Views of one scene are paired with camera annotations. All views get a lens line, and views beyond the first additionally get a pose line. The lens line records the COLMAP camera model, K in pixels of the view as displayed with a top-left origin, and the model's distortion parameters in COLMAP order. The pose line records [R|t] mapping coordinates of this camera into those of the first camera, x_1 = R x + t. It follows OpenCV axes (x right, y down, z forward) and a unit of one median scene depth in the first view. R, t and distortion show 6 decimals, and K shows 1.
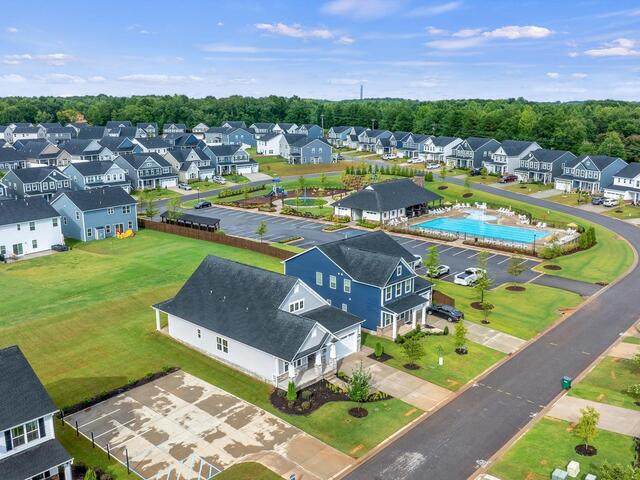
lens RADIAL K [[600.0, 0, 320.0], [0, 600.0, 240.0], [0, 0, 1]] dist [-0.013198, -0.032871]
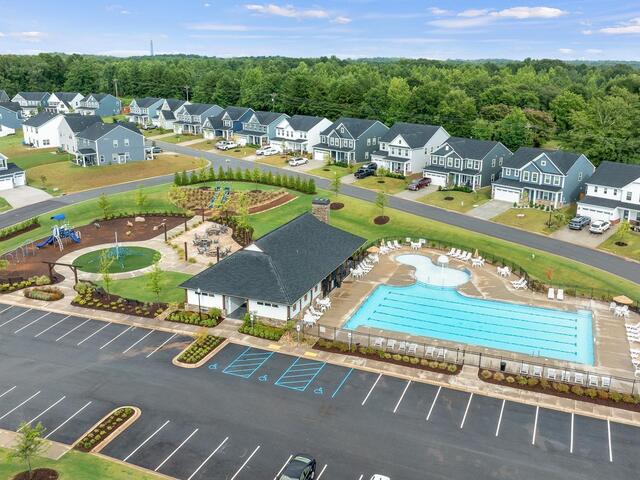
lens RADIAL K [[600.0, 0, 320.0], [0, 600.0, 240.0], [0, 0, 1]] dist [-0.013198, -0.032871]
pose [[0.944487, -0.088201, 0.316489, -0.016313], [0.066322, 0.994644, 0.079272, -0.082034], [-0.321786, -0.053882, 0.945278, 0.311090]]
